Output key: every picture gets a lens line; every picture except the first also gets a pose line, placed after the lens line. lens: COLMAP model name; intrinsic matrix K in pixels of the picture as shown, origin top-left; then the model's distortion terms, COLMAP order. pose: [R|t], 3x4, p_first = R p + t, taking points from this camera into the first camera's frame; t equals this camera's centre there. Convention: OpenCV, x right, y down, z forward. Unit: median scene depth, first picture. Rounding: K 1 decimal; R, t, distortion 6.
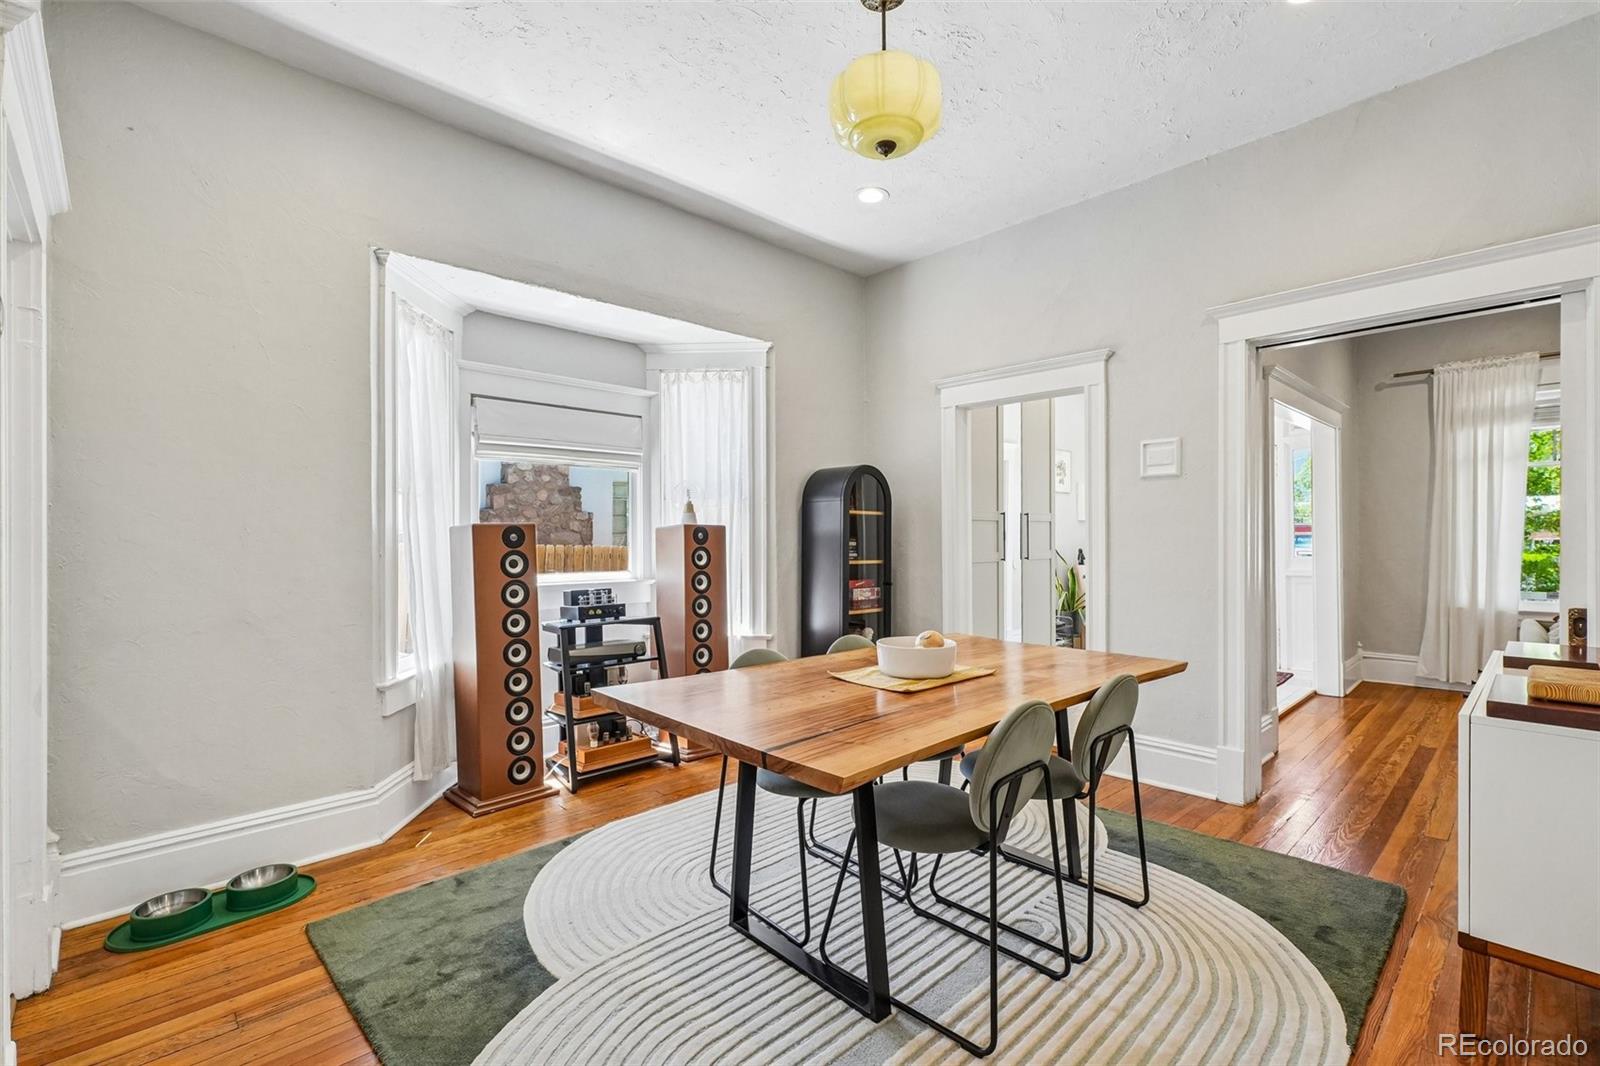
lens RADIAL K [[712.5, 0, 800.0], [0, 712.5, 533.0], [0, 0, 1]] dist [-0.000179, -0.000014]
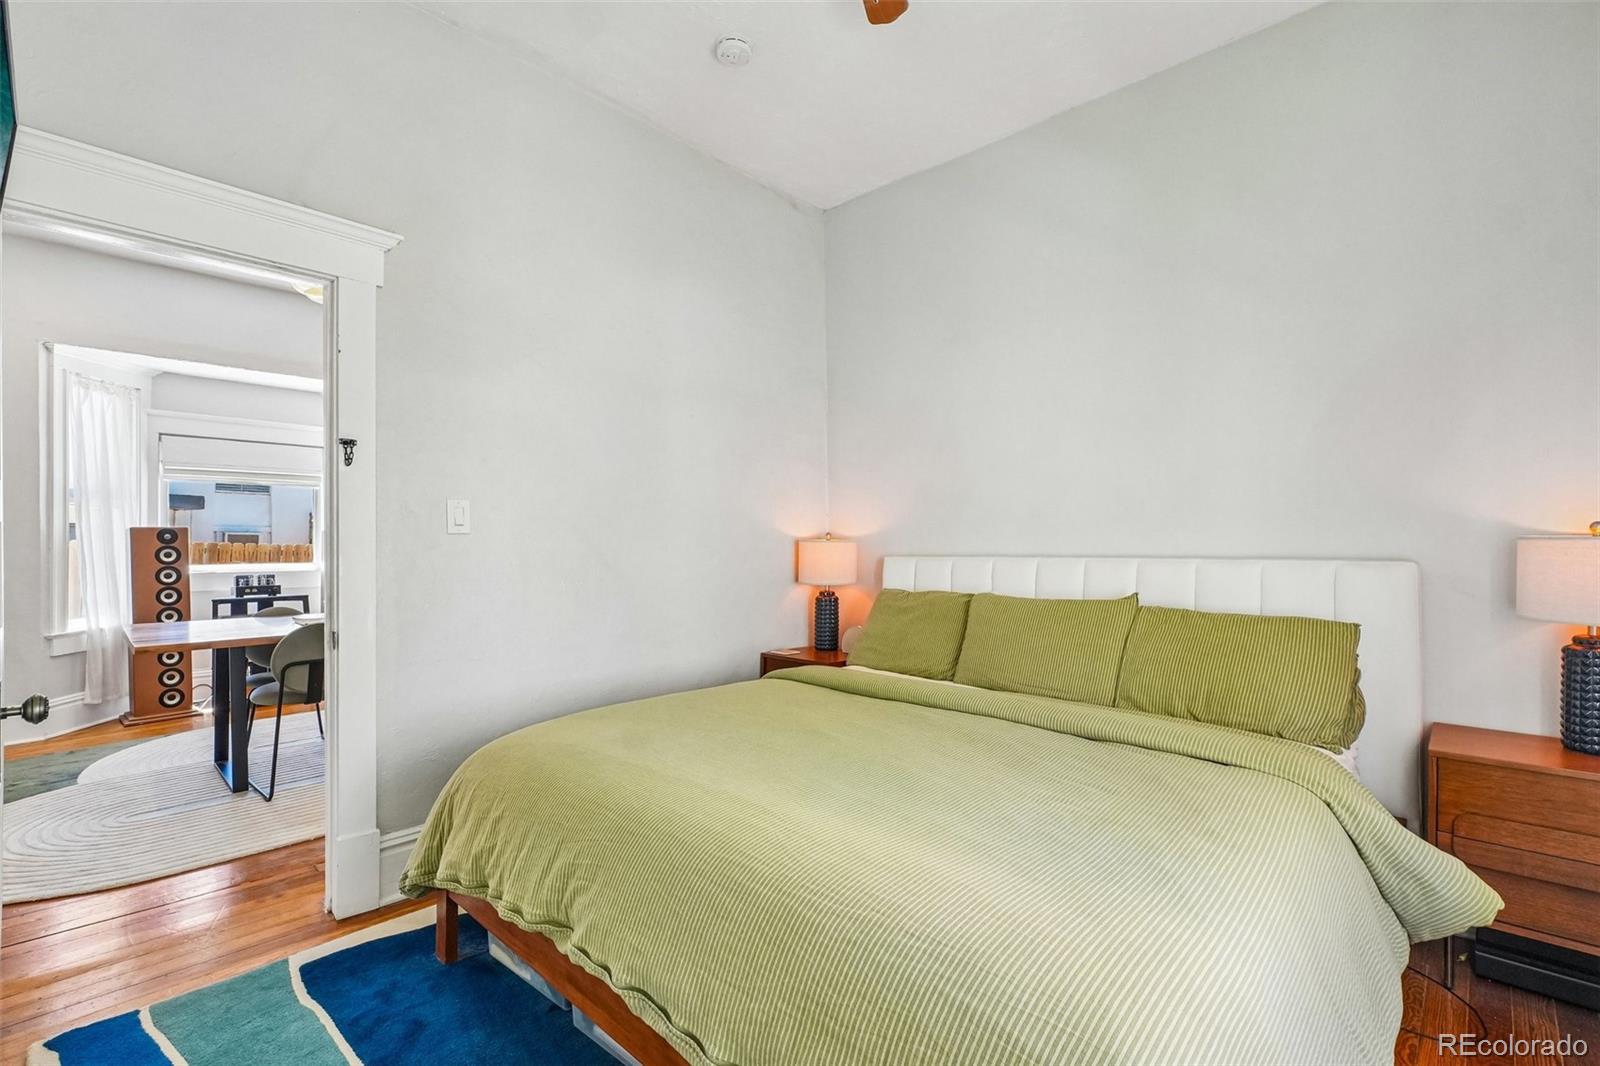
lens RADIAL K [[723.1, 0, 821.4], [0, 723.1, 540.2], [0, 0, 1]] dist [-0.001328, -0.000099]
pose [[0.998192, 0.001981, 0.060065, 0.785125], [-0.002018, 0.999998, 0.000561, 0.009879], [-0.060064, -0.000681, 0.998194, -0.506270]]
